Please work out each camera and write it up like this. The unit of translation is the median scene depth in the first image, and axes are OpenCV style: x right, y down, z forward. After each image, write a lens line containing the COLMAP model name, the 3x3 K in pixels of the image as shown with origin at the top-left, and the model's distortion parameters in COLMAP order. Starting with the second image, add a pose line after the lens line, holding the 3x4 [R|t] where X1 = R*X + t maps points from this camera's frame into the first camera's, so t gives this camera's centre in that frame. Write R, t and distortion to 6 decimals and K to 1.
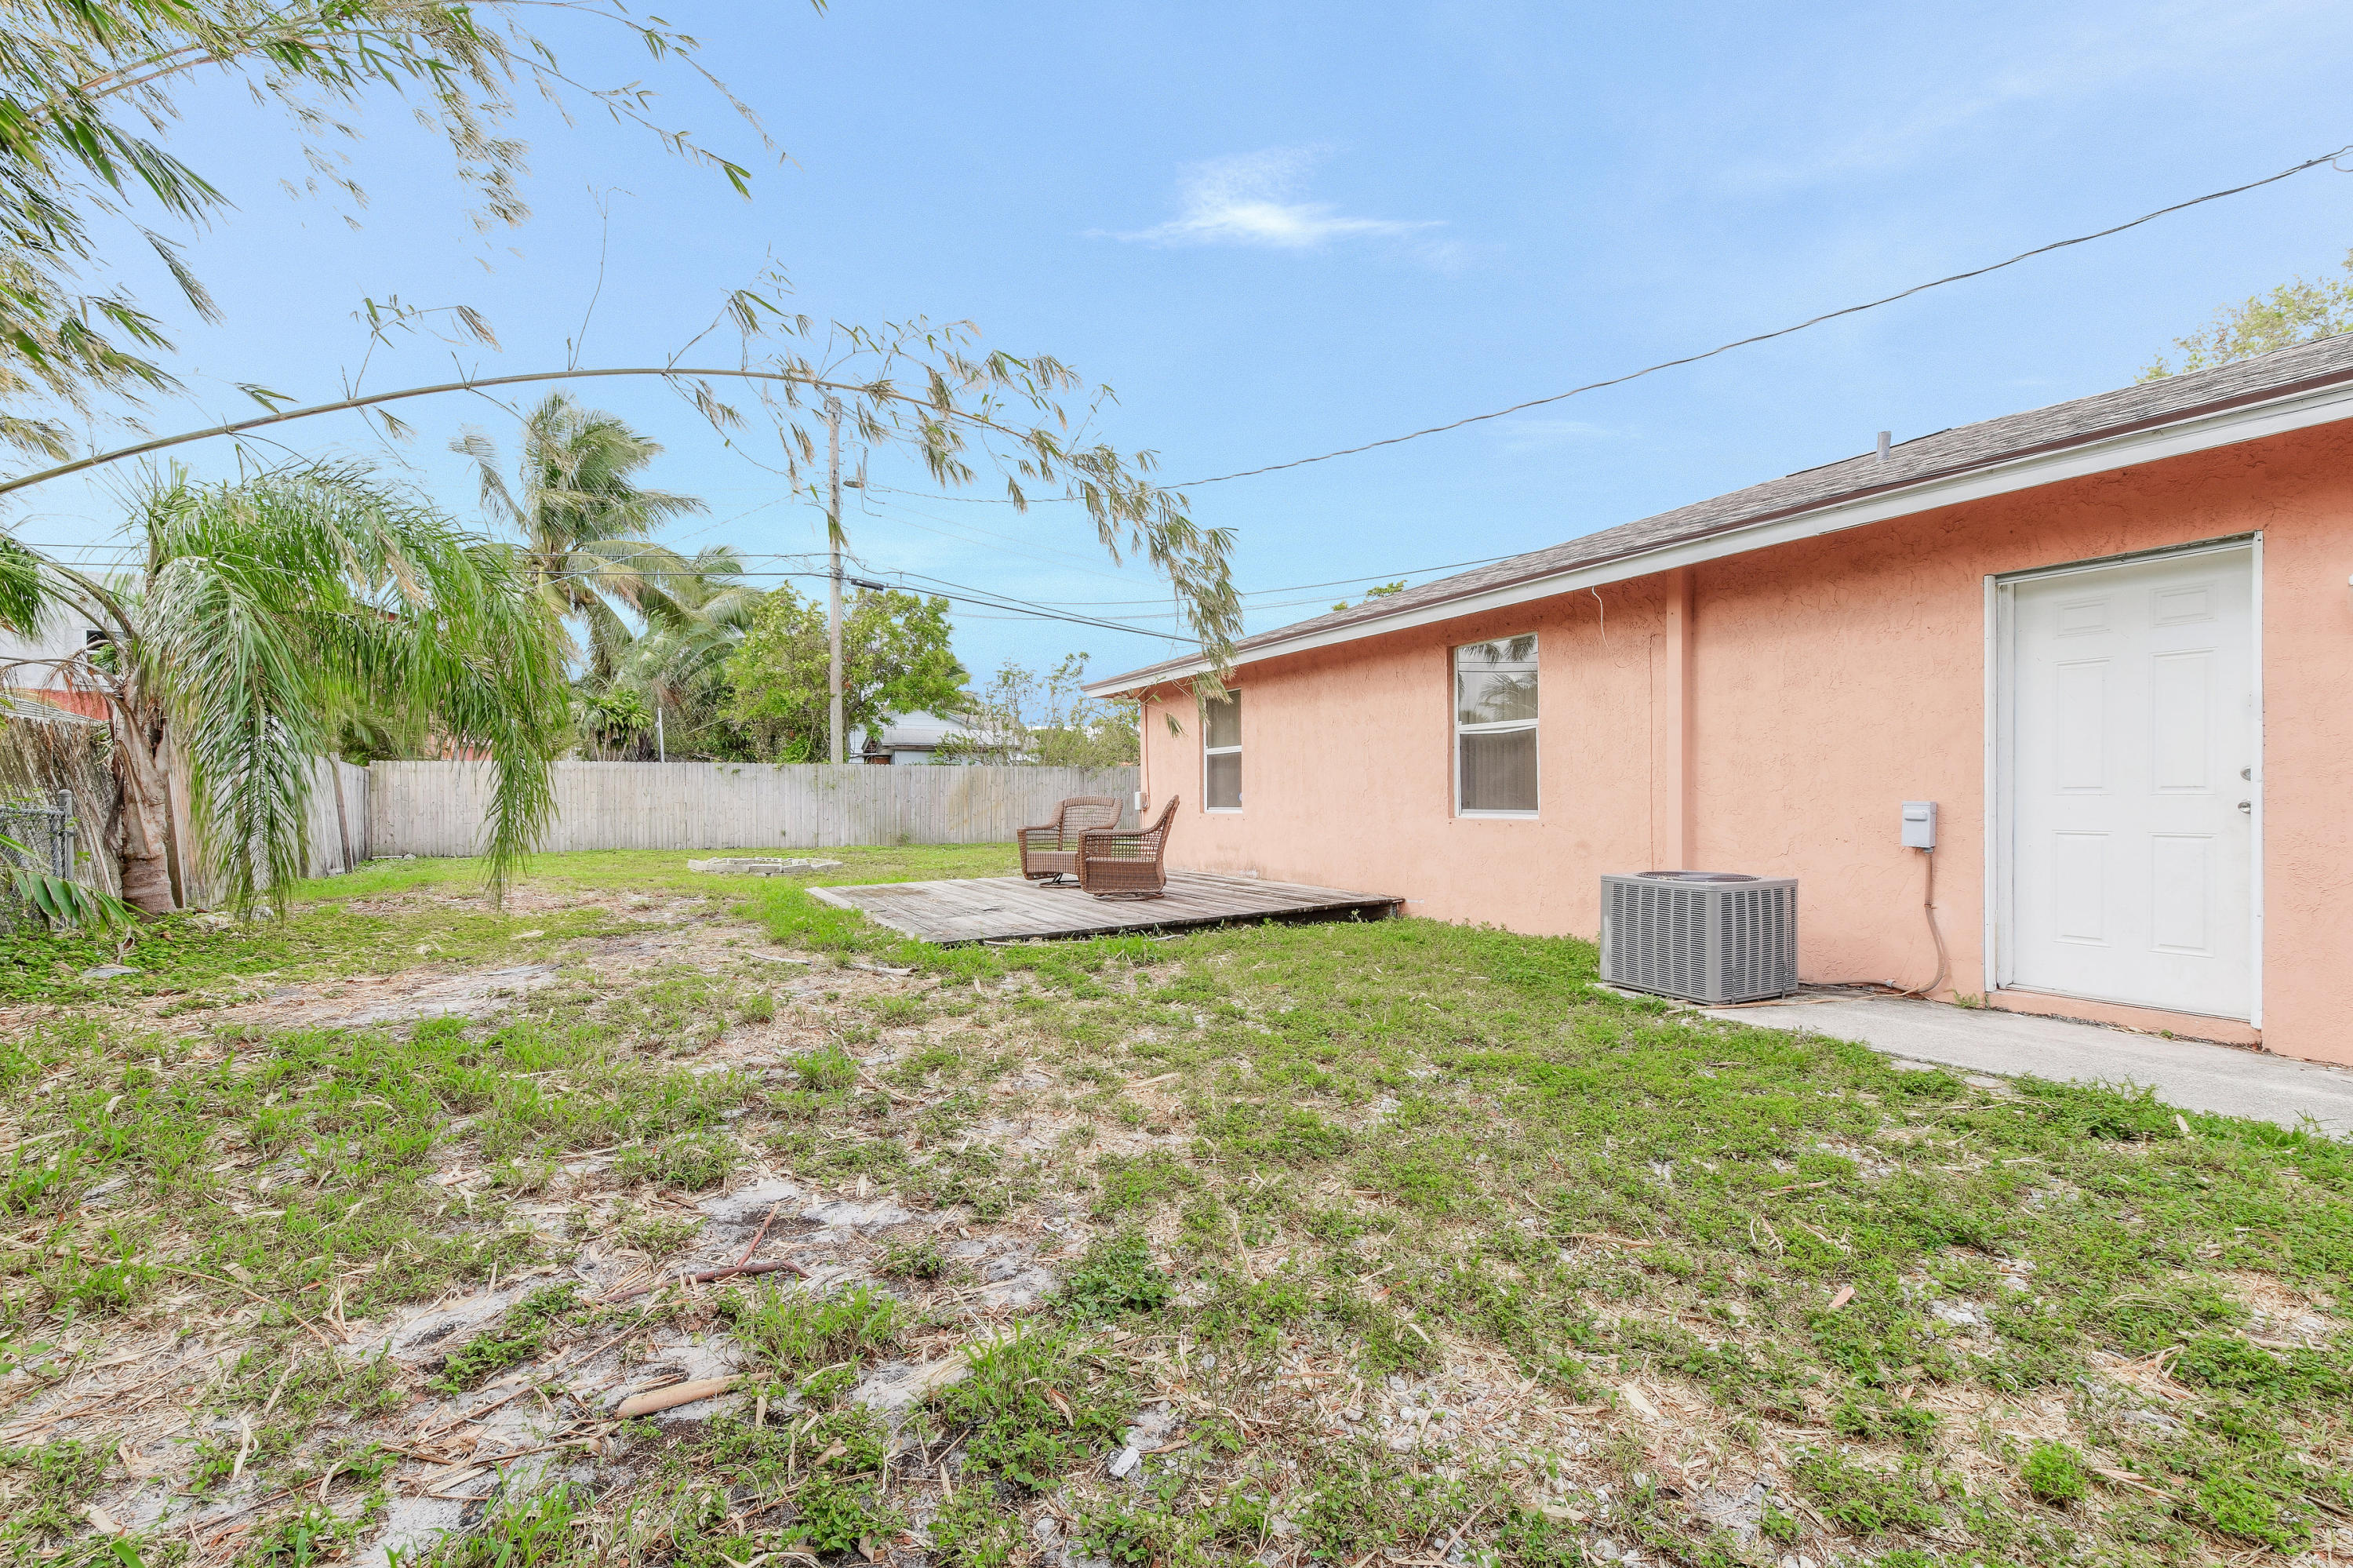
lens RADIAL K [[1021.0, 0, 1186.4], [0, 1021.0, 793.6], [0, 0, 1]] dist [0.042874, -0.019897]
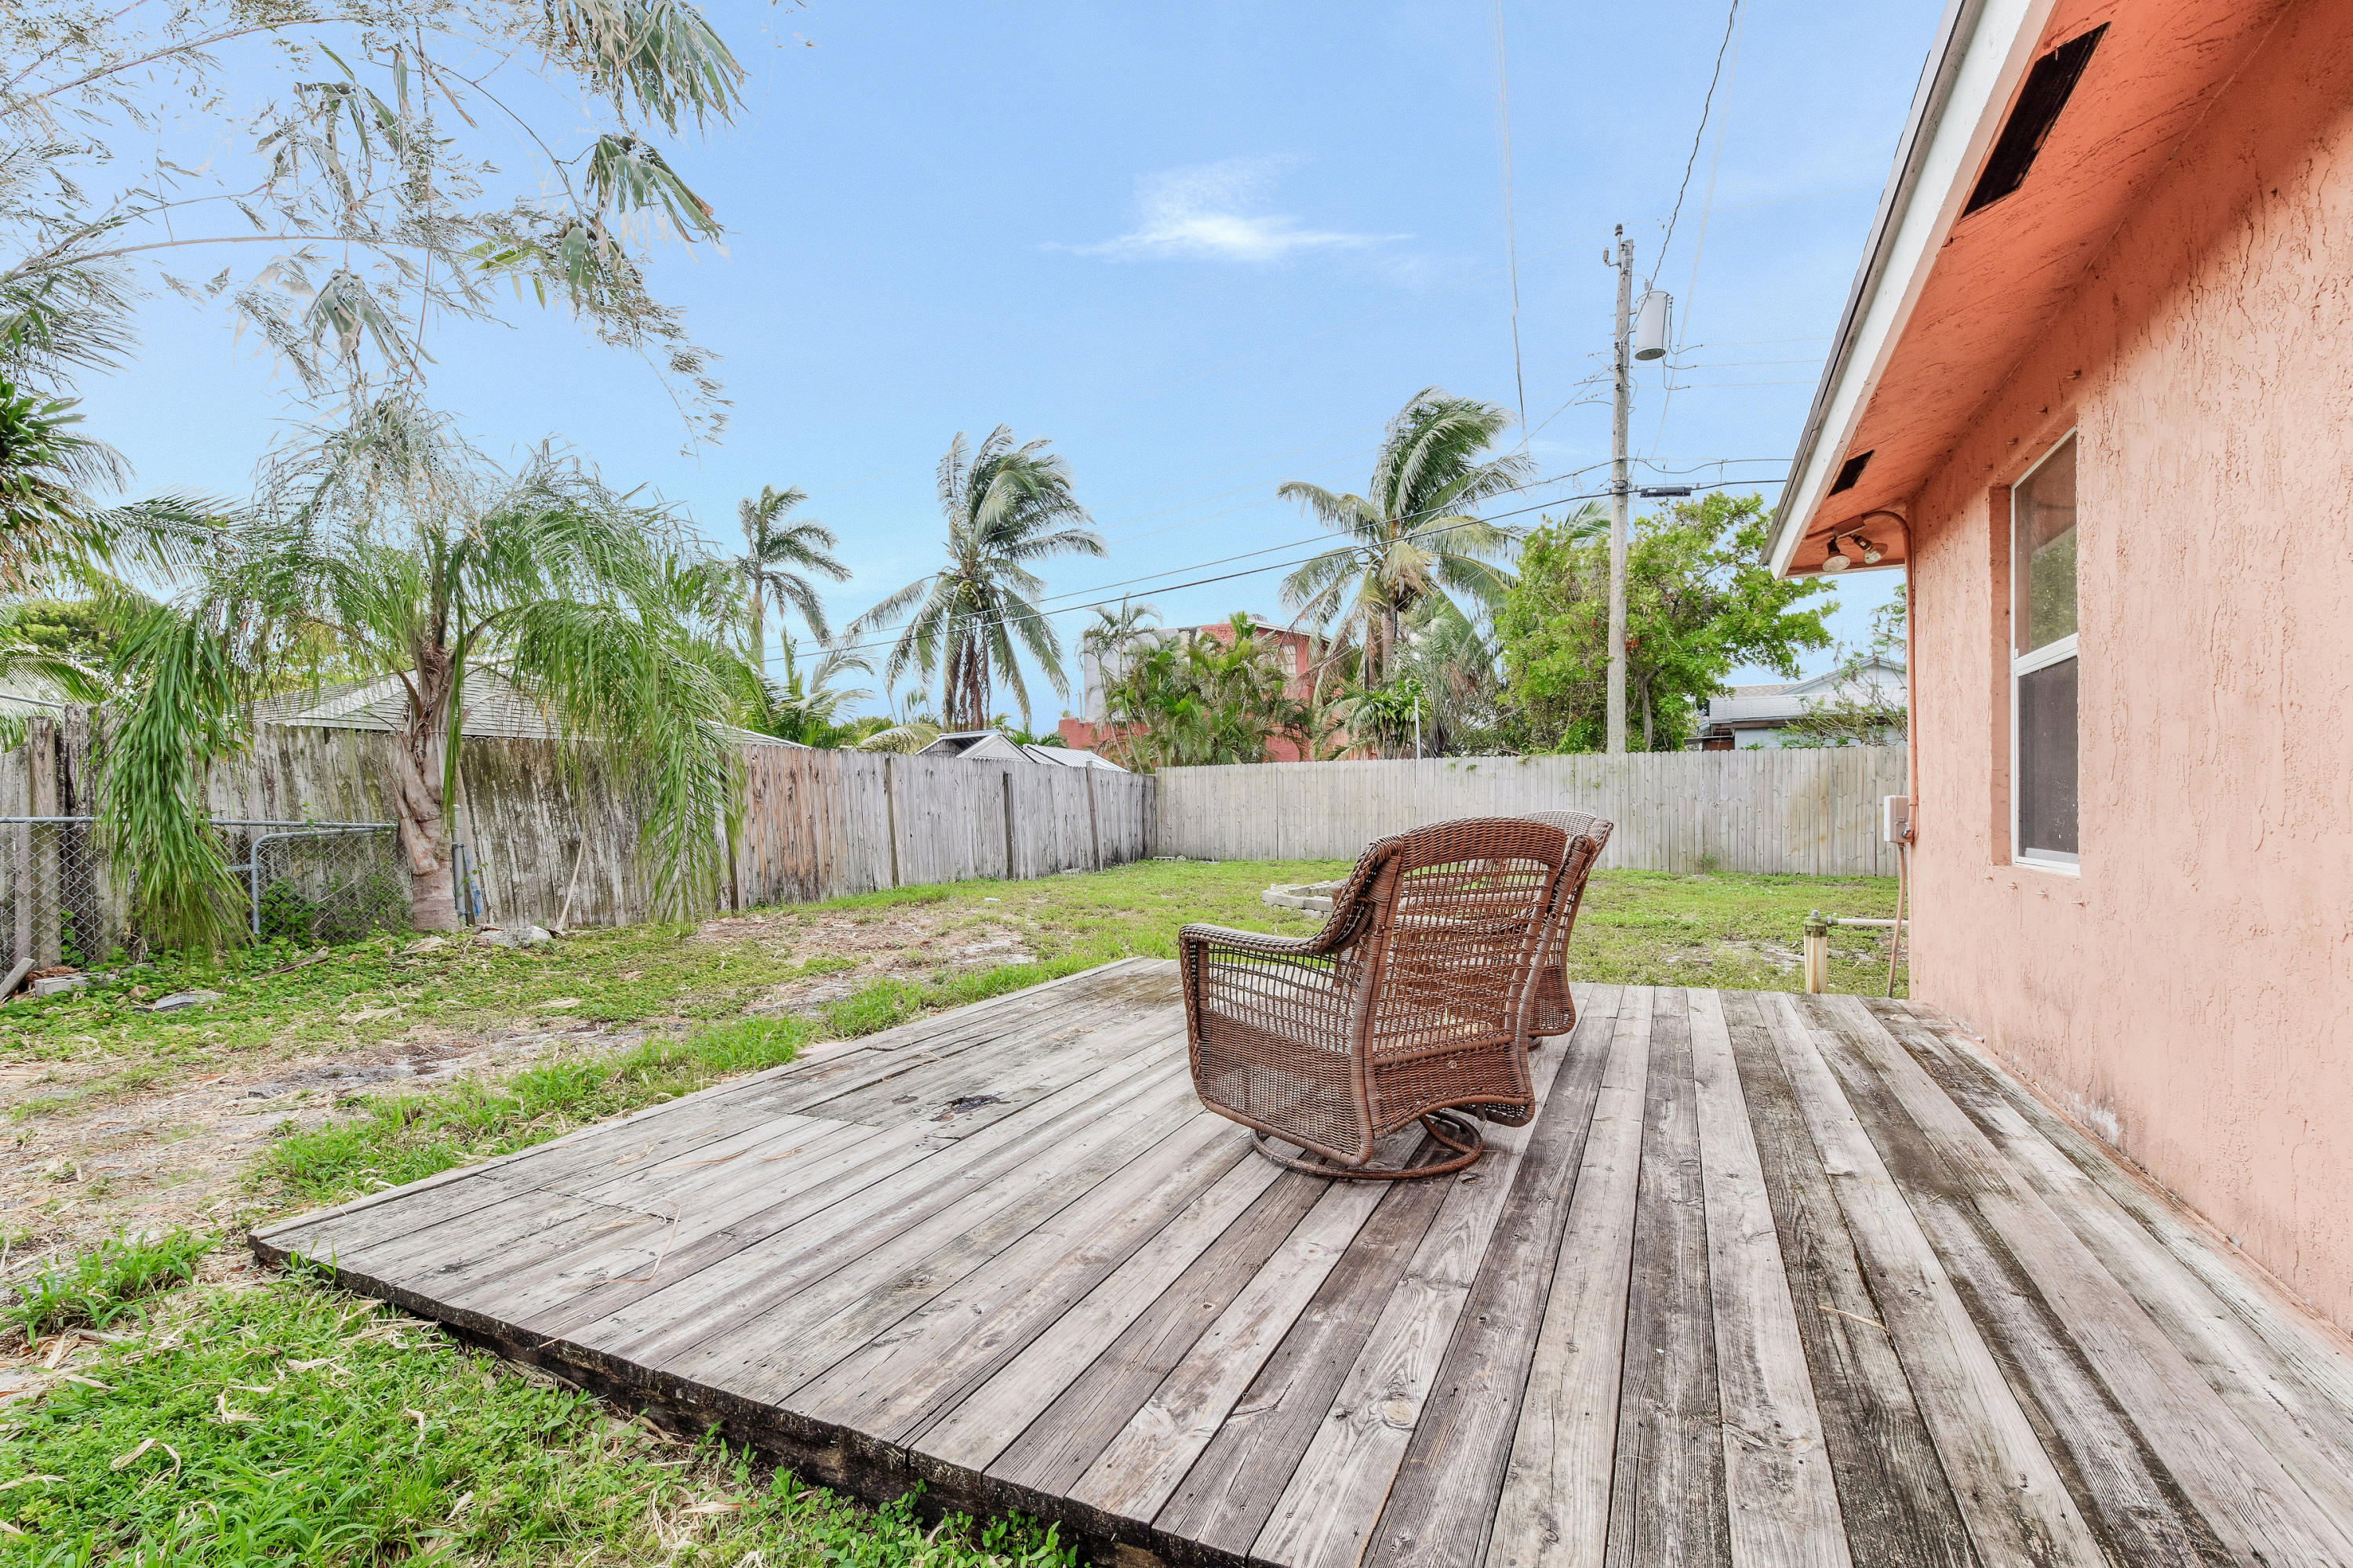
lens RADIAL K [[1021.0, 0, 1186.4], [0, 1021.0, 793.6], [0, 0, 1]] dist [0.042874, -0.019897]
pose [[0.615489, 0.003658, -0.788137, 0.041407], [0.003050, 0.999971, 0.007023, -0.006156], [0.788139, -0.006727, 0.615460, 0.316688]]
